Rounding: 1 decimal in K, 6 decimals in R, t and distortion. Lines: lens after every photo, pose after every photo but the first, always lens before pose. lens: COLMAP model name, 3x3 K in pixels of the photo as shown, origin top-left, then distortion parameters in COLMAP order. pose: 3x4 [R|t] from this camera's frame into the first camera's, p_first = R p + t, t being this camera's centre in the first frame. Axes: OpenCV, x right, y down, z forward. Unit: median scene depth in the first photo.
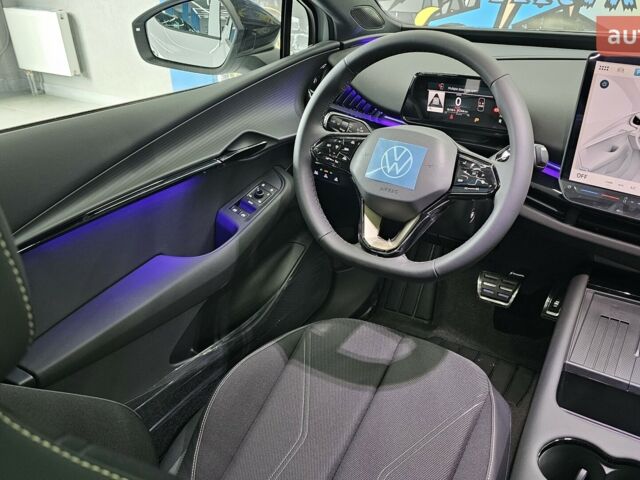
lens RADIAL K [[575.6, 0, 331.7], [0, 575.6, 237.7], [0, 0, 1]] dist [0.090789, -0.165328]
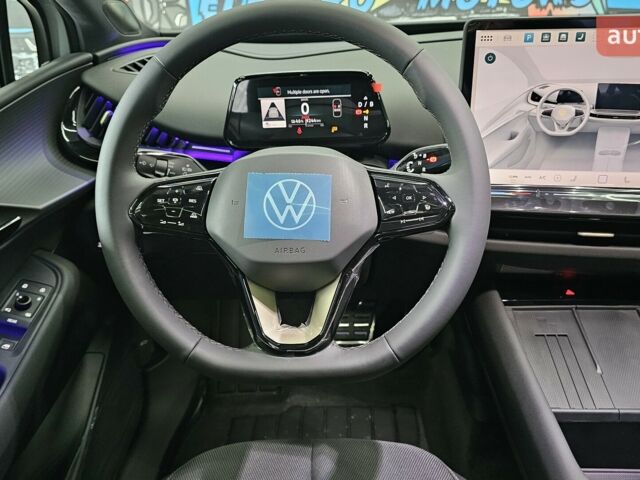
lens RADIAL K [[575.6, 0, 331.7], [0, 575.6, 237.7], [0, 0, 1]] dist [0.090789, -0.165328]
pose [[0.868232, -0.229320, 0.439984, -0.112548], [0.251487, 0.967826, 0.008167, -0.074875], [-0.427701, 0.103559, 0.897968, 0.348212]]
